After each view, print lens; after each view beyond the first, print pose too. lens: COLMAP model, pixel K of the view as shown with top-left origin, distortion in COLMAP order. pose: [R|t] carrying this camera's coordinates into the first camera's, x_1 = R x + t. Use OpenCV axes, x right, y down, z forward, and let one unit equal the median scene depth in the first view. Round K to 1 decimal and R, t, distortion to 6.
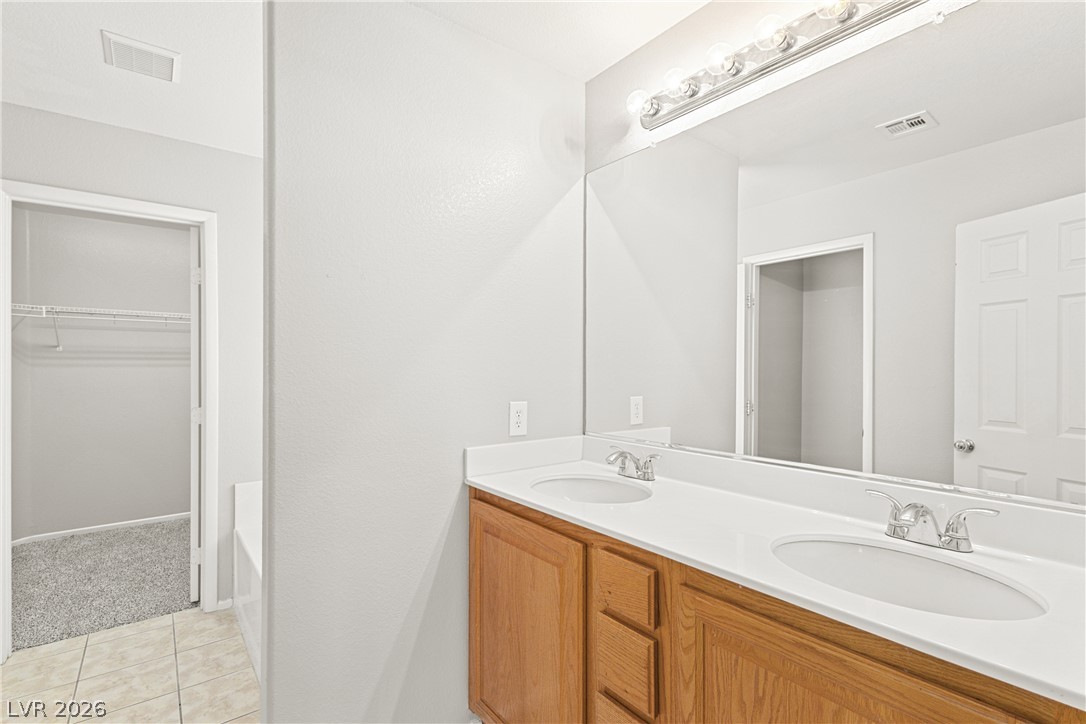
lens RADIAL K [[502.7, 0, 542.4], [0, 502.7, 362.8], [0, 0, 1]] dist [0.004627, -0.000755]
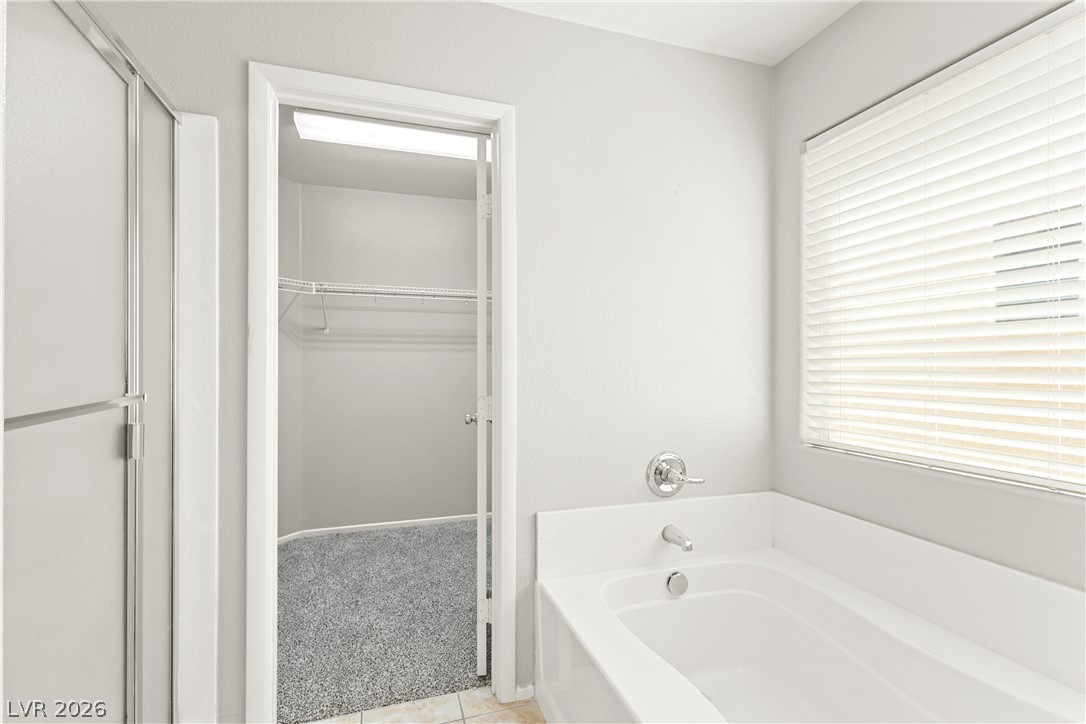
lens RADIAL K [[502.7, 0, 543.3], [0, 502.7, 364.0], [0, 0, 1]] dist [0.004627, -0.000755]
pose [[0.938900, 0.002692, -0.344179, -0.293269], [-0.002227, 0.999996, 0.001744, 0.034160], [0.344183, -0.000871, 0.938902, 0.297364]]
